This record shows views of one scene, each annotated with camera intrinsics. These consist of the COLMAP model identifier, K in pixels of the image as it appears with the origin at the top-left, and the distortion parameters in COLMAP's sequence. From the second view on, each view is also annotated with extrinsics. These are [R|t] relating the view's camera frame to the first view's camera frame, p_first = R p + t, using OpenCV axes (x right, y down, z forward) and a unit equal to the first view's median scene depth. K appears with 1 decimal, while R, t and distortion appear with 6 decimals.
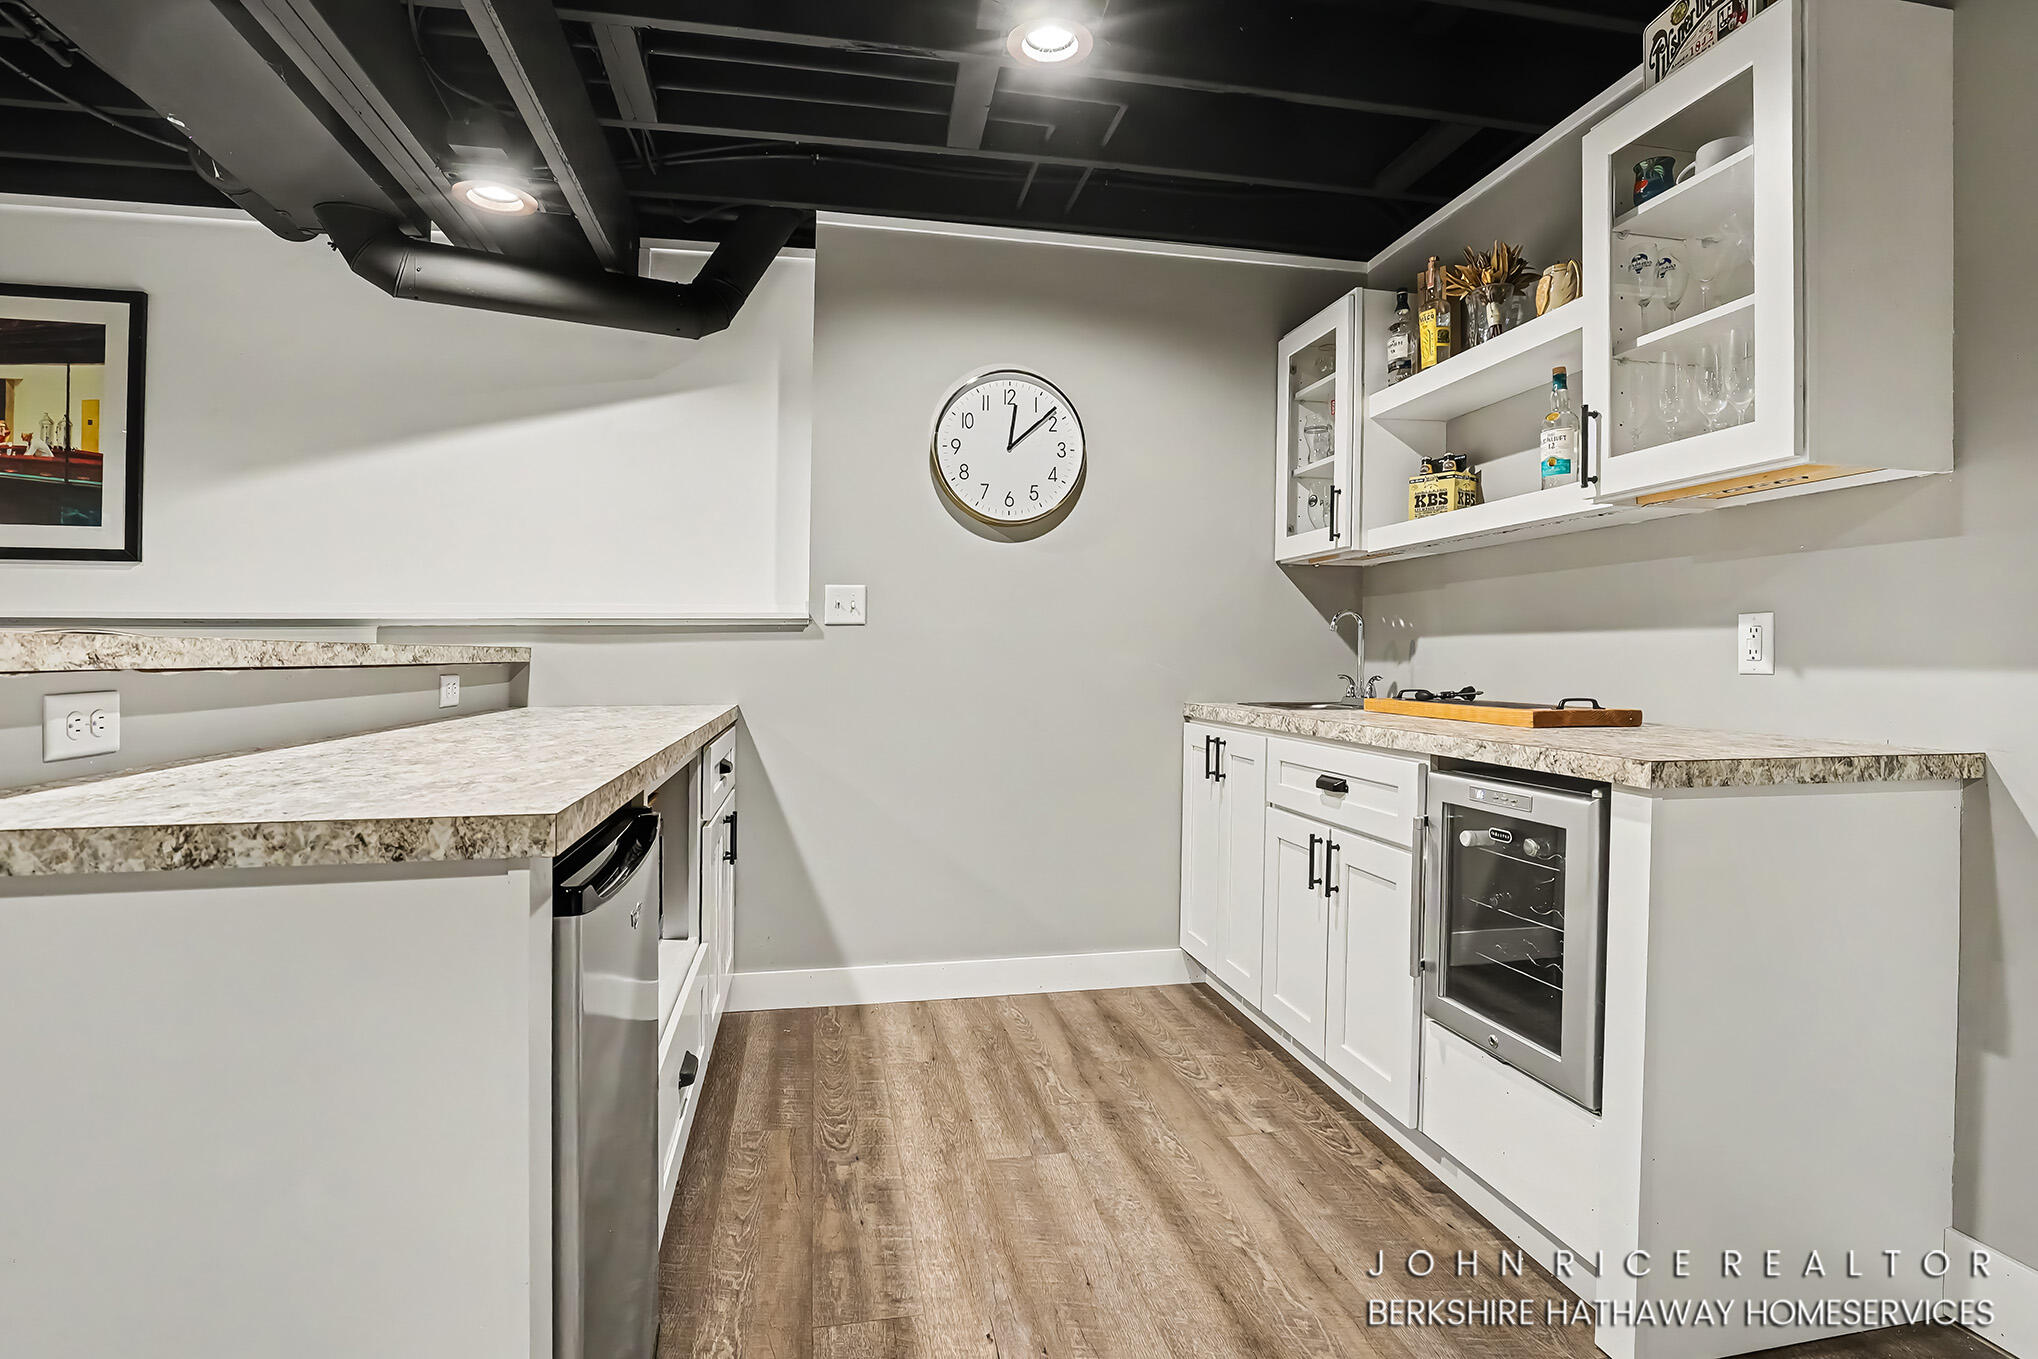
lens RADIAL K [[975.6, 0, 1016.8], [0, 975.6, 665.3], [0, 0, 1]] dist [-0.037022, 0.008528]
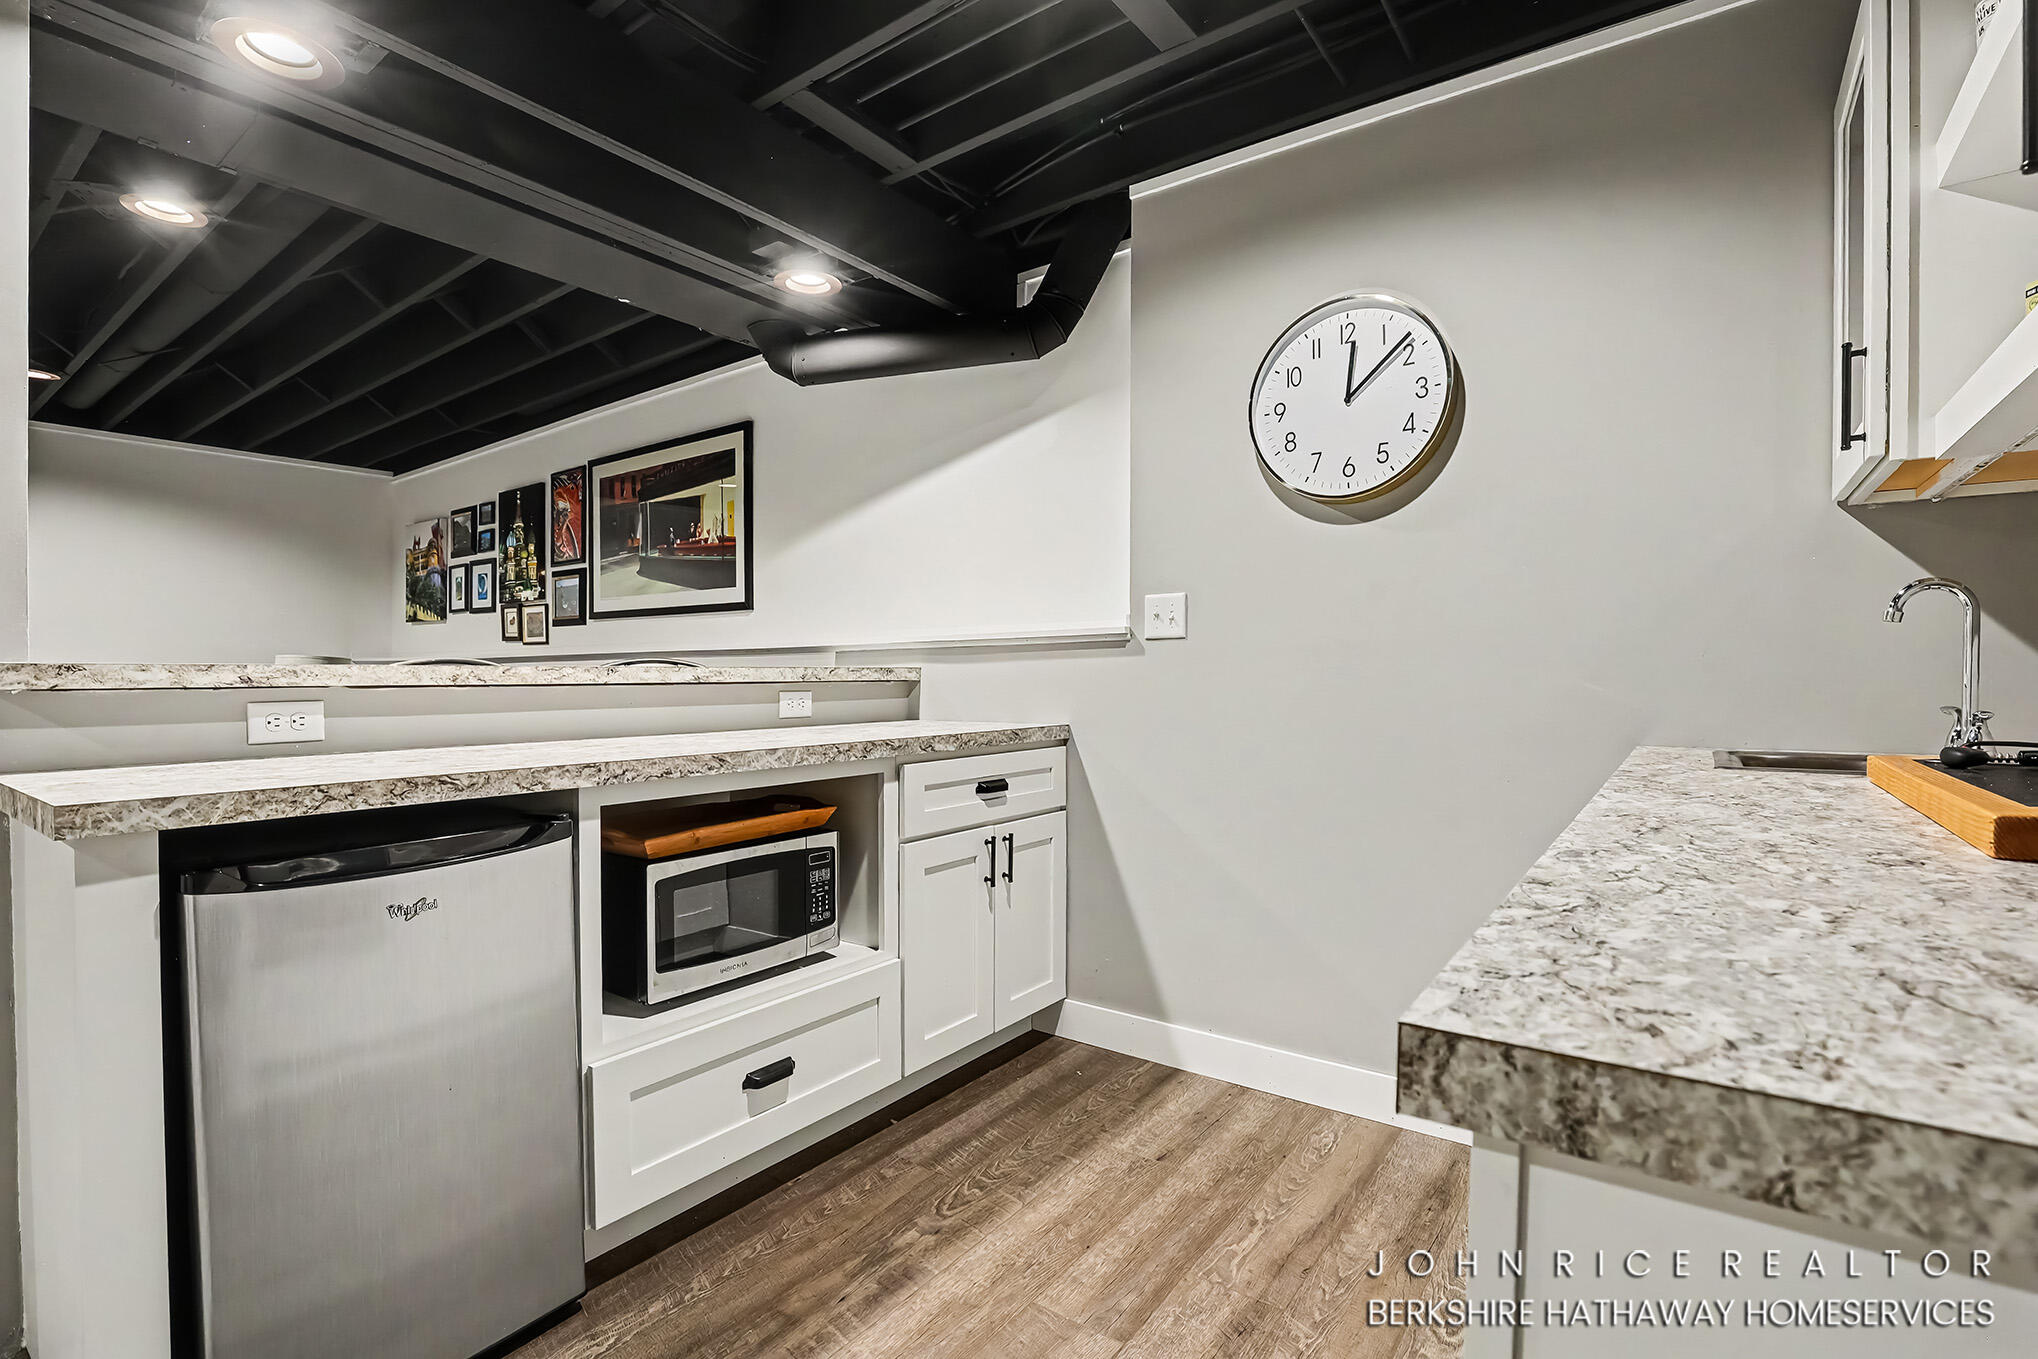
lens RADIAL K [[932.0, 0, 1021.7], [0, 932.0, 683.6], [0, 0, 1]] dist [-0.031366, 0.000711]
pose [[0.684003, 0.003221, -0.729472, 0.375606], [-0.001420, 0.999994, 0.003084, -0.002939], [0.729478, -0.001074, 0.684004, 0.342043]]
